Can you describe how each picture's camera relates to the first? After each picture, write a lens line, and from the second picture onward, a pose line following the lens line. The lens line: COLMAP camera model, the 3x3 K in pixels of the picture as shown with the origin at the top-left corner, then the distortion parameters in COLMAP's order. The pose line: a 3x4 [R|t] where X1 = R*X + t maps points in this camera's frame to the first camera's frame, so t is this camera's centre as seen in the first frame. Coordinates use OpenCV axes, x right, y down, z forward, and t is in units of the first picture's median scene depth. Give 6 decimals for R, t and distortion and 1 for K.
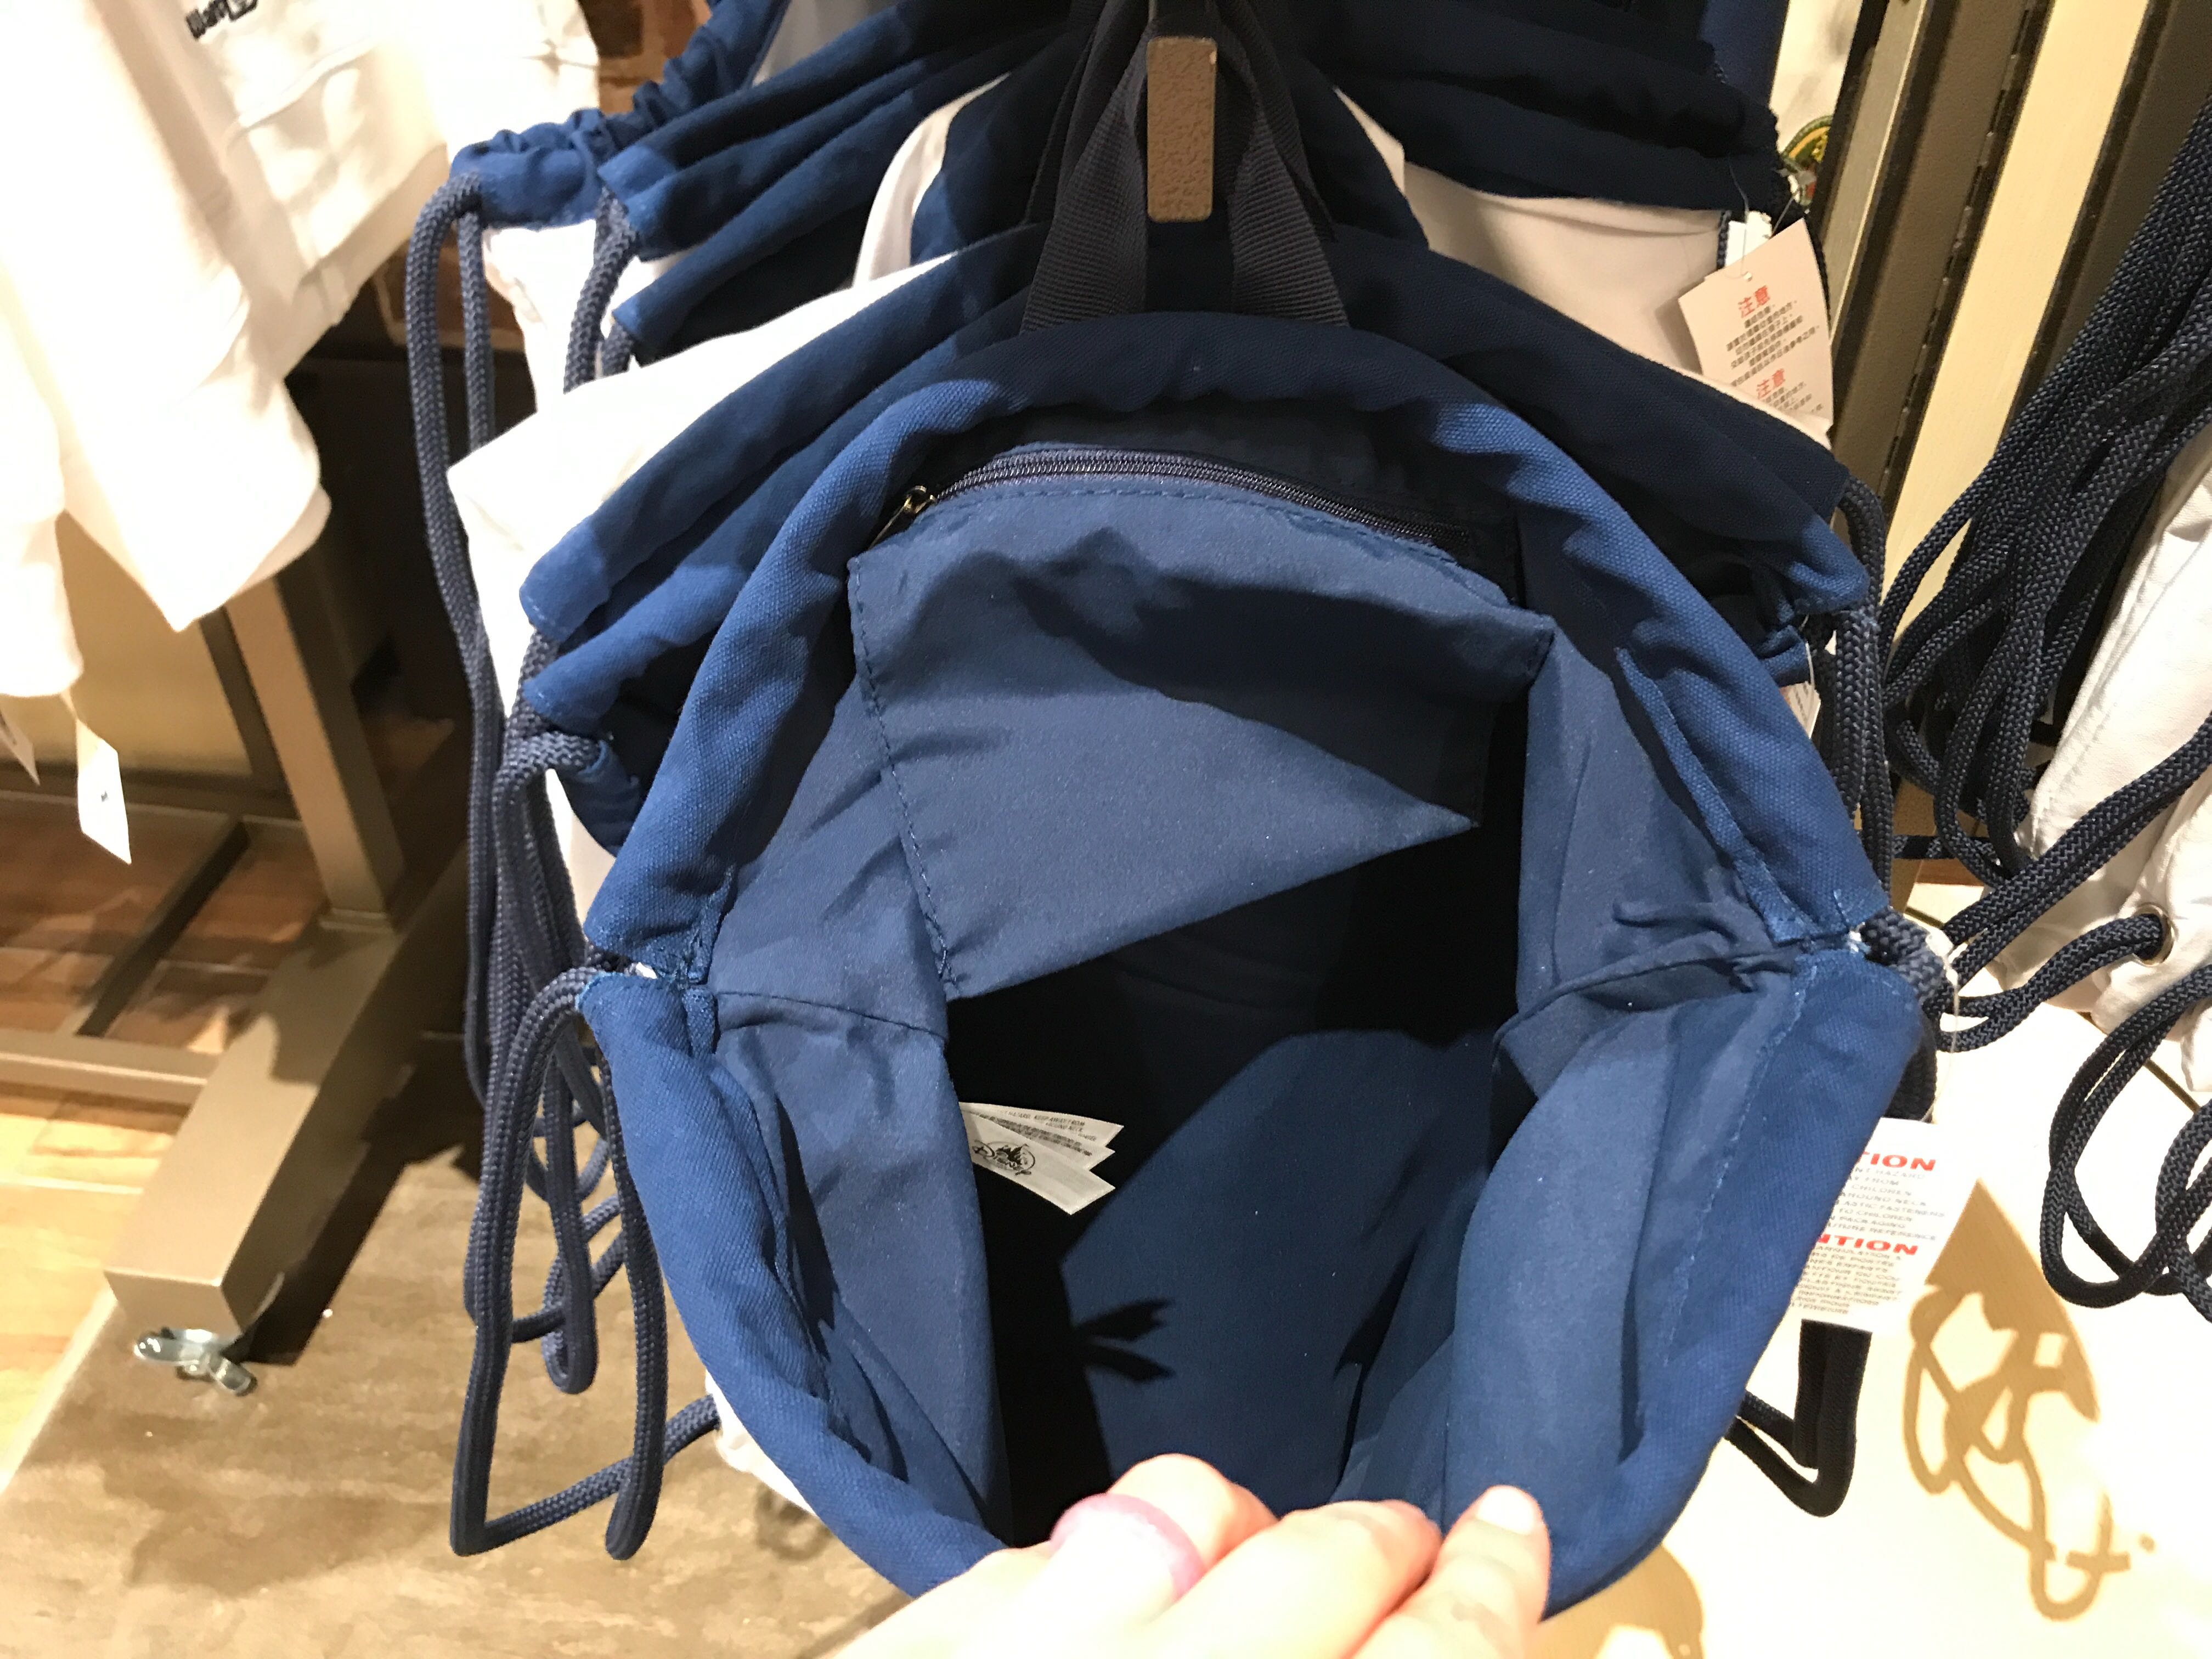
lens RADIAL K [[1856.0, 0, 1100.5], [0, 1856.0, 832.4], [0, 0, 1]] dist [0.010480, -0.016523]
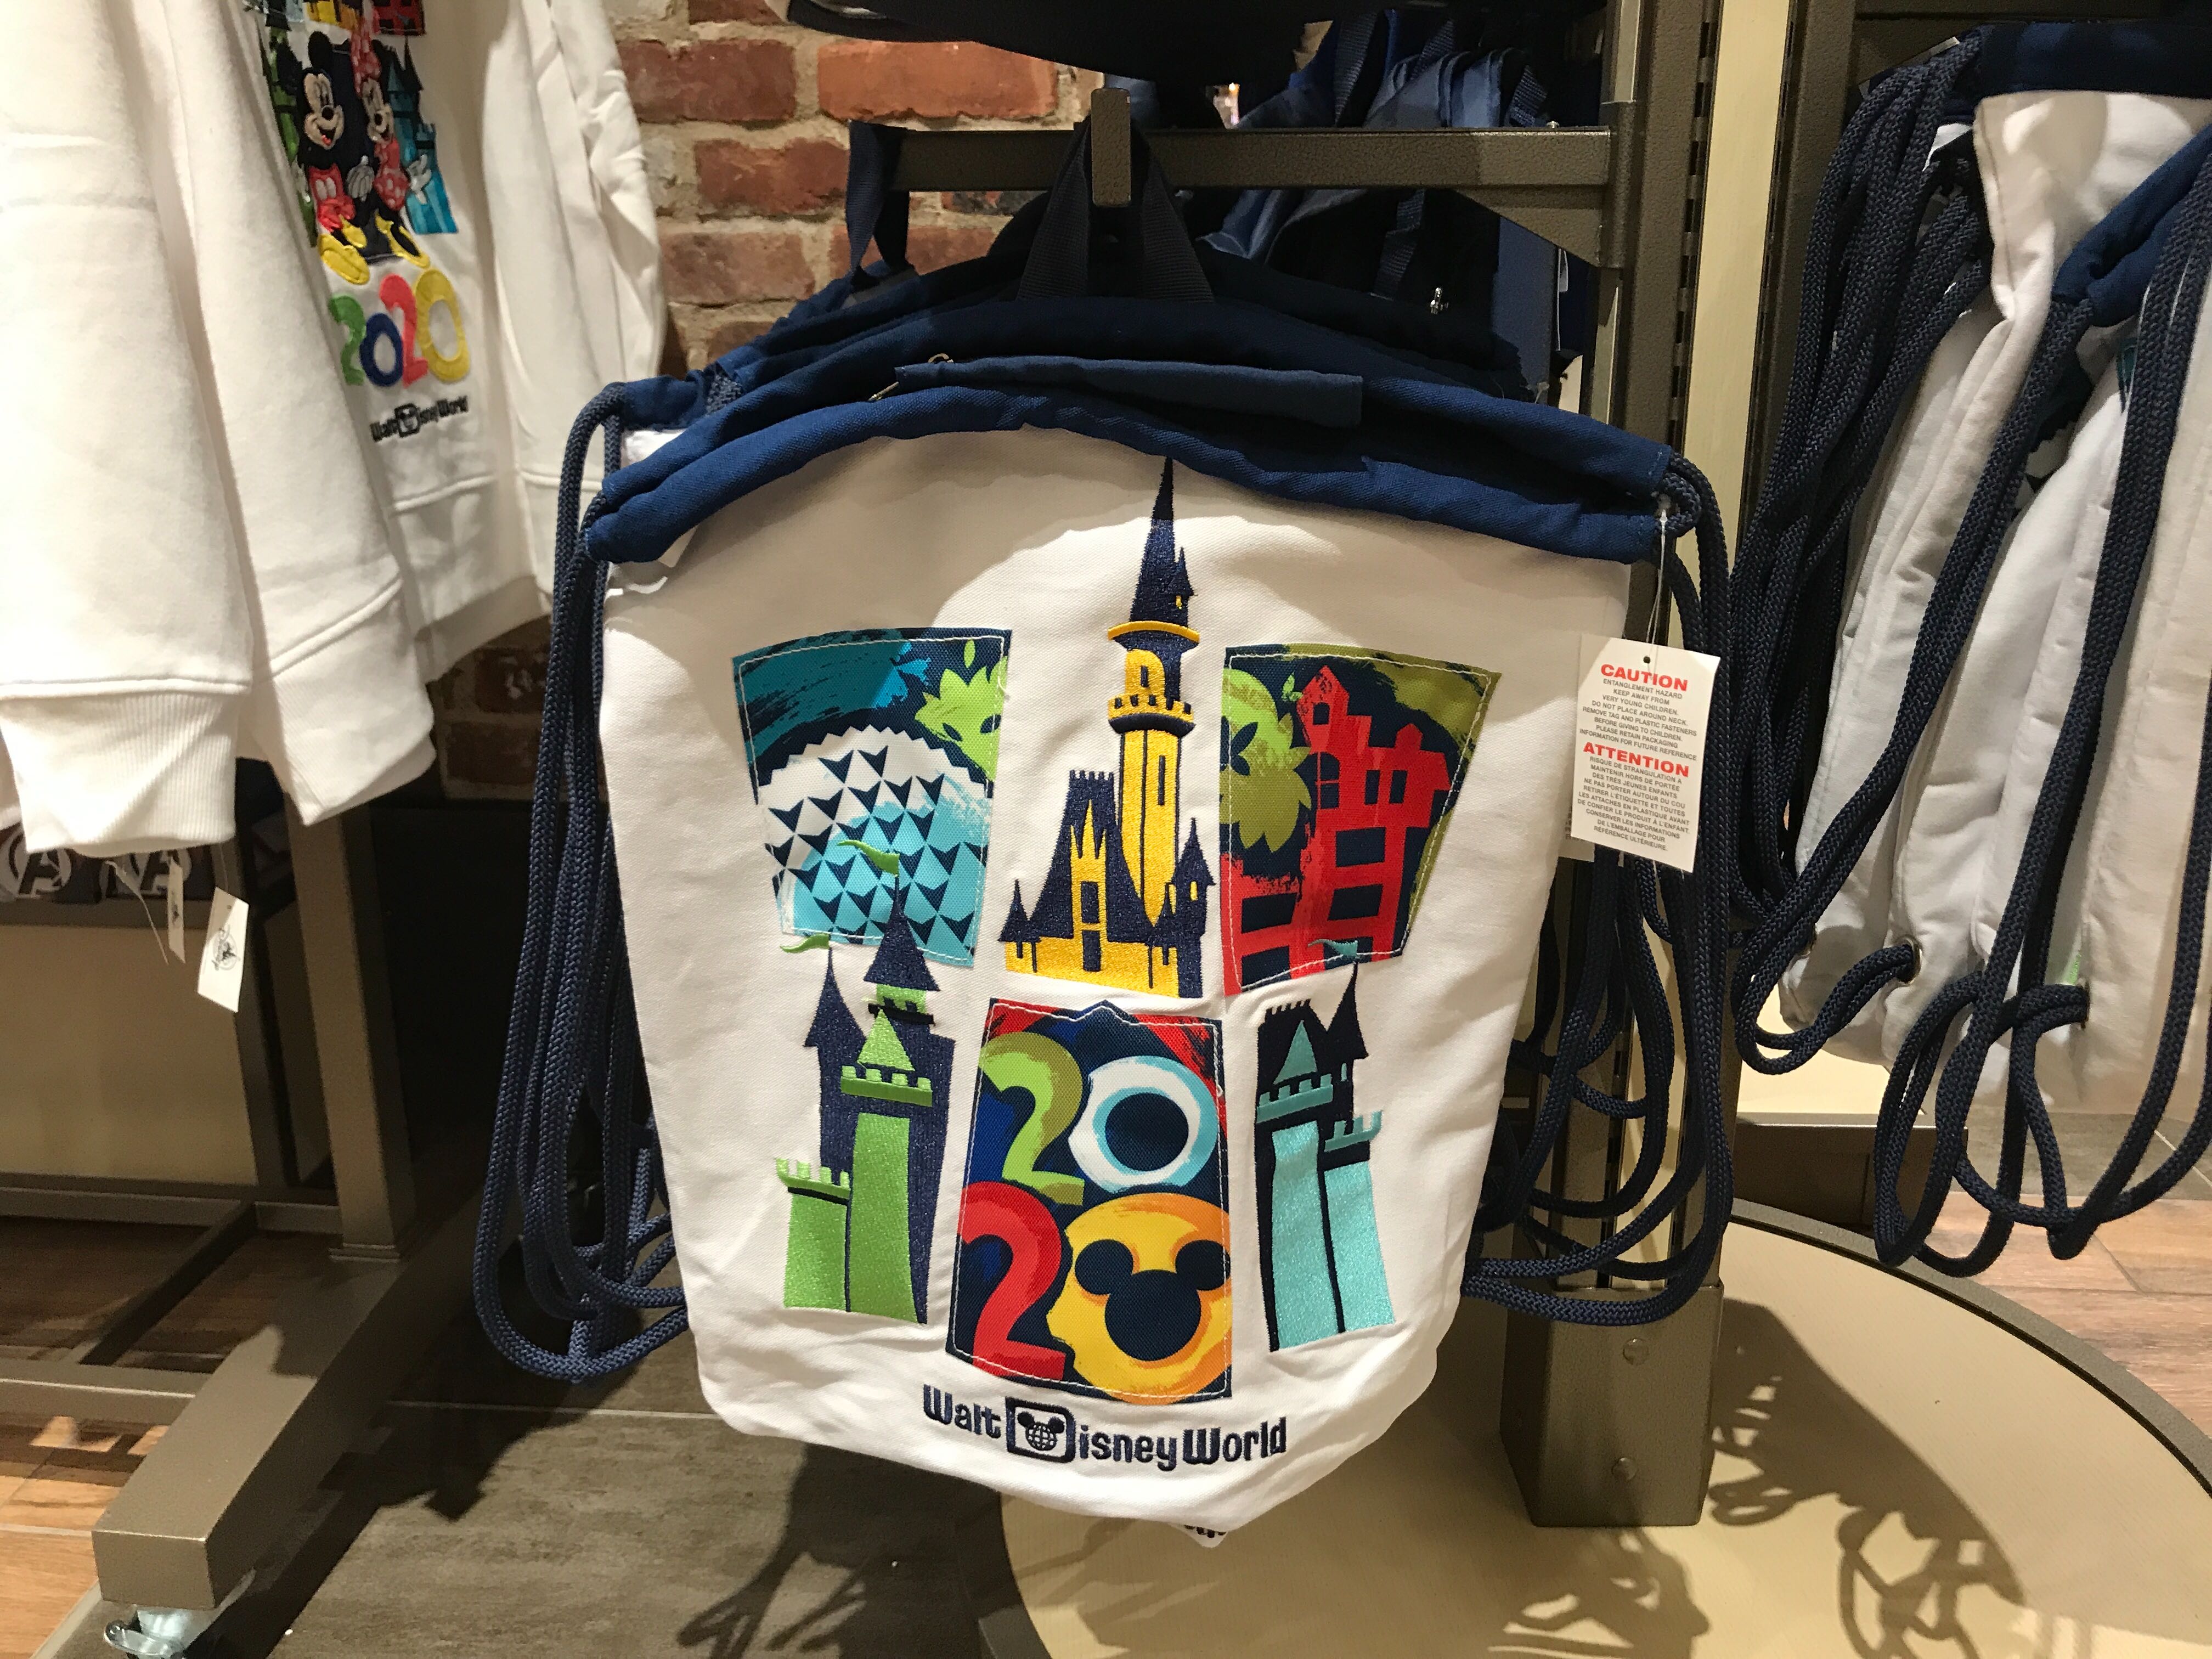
lens RADIAL K [[1856.0, 0, 1105.8], [0, 1856.0, 831.7], [0, 0, 1]] dist [0.010480, -0.016523]
pose [[0.999216, -0.012623, 0.037516, -0.012027], [0.026175, 0.921699, -0.387023, 0.288113], [-0.029693, 0.387702, 0.921307, -0.108909]]
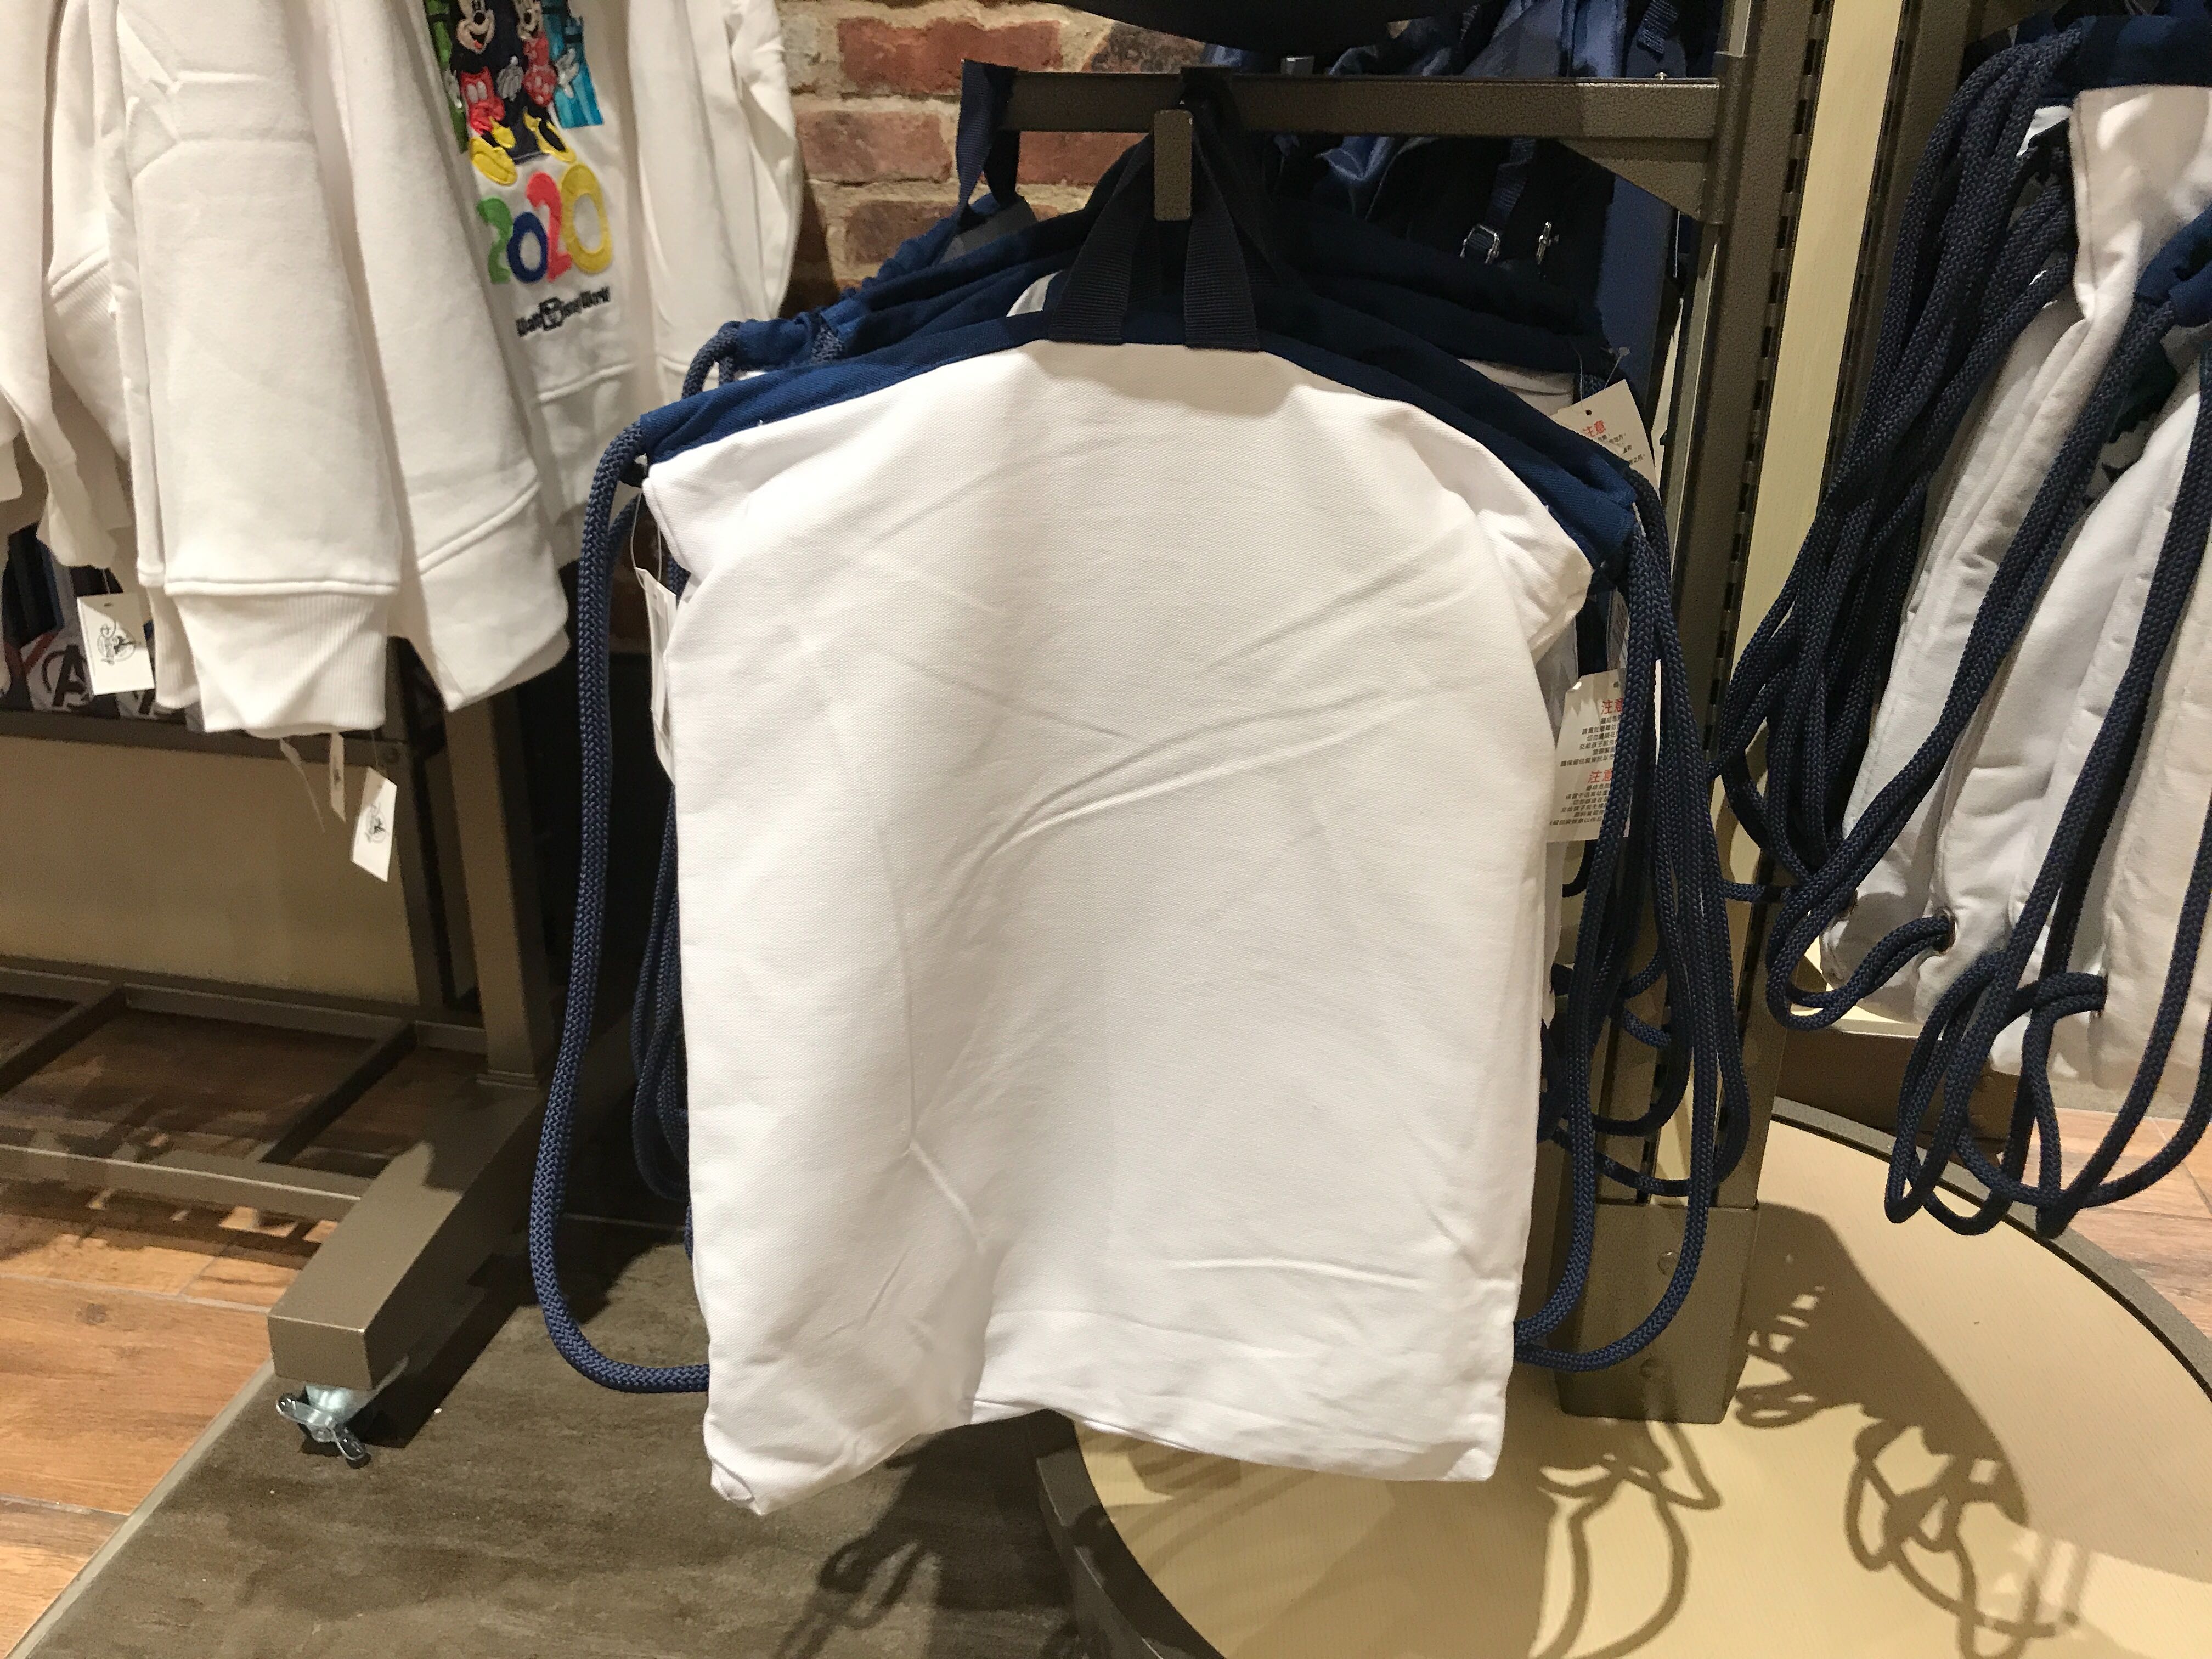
lens RADIAL K [[1856.0, 0, 1100.8], [0, 1856.0, 832.9], [0, 0, 1]] dist [0.010480, -0.016523]
pose [[0.998116, 0.036773, -0.049115, 0.028234], [-0.049426, 0.956196, -0.288523, 0.252804], [0.036354, 0.290407, 0.956212, -0.176240]]
